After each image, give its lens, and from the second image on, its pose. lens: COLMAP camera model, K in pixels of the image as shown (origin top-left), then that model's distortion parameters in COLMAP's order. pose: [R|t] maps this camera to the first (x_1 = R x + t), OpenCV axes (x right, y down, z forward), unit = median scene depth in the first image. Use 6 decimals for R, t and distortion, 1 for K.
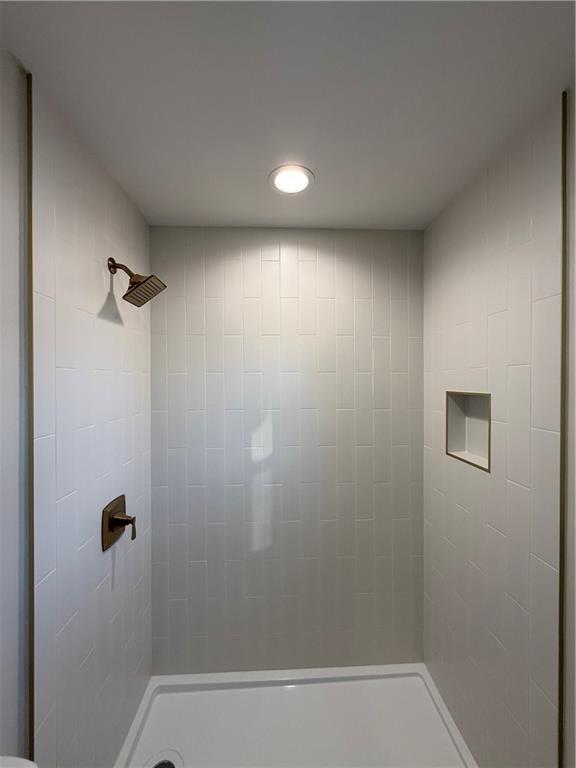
lens RADIAL K [[303.1, 0, 290.6], [0, 303.1, 381.8], [0, 0, 1]] dist [-0.007613, 0.001328]
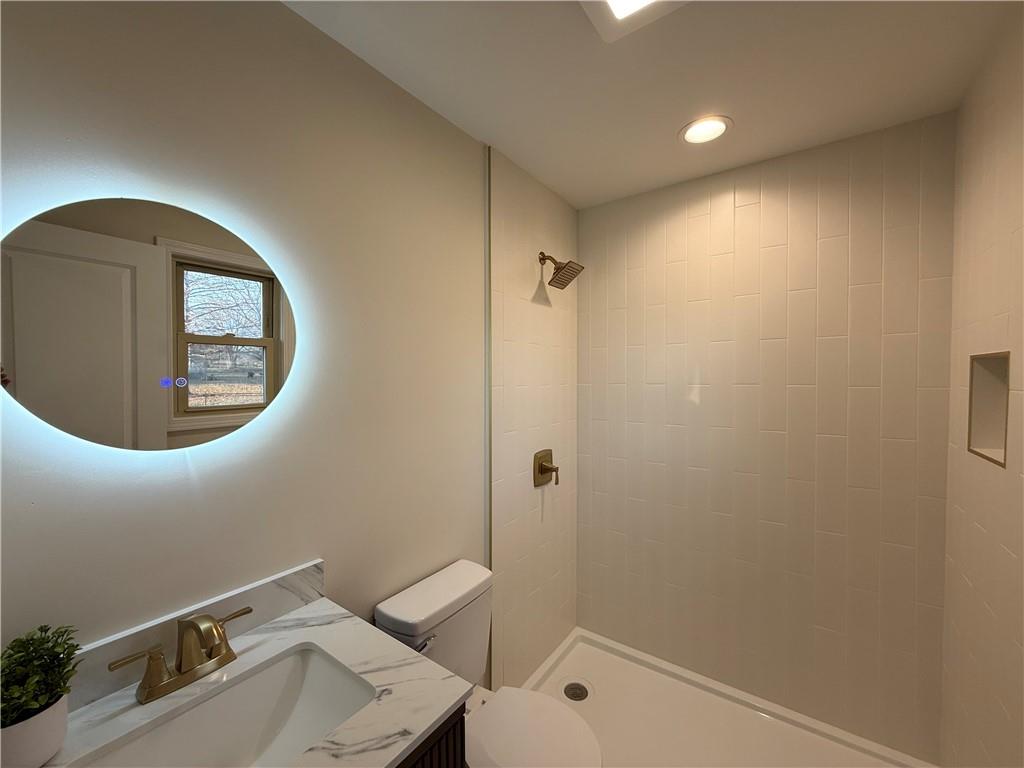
lens RADIAL K [[404.1, 0, 510.6], [0, 404.1, 382.3], [0, 0, 1]] dist [-0.007613, 0.001328]
pose [[0.782883, 0.008805, -0.622107, 0.318508], [0.001588, 0.999868, 0.016150, 0.086107], [0.622167, -0.013631, 0.782766, -0.351315]]
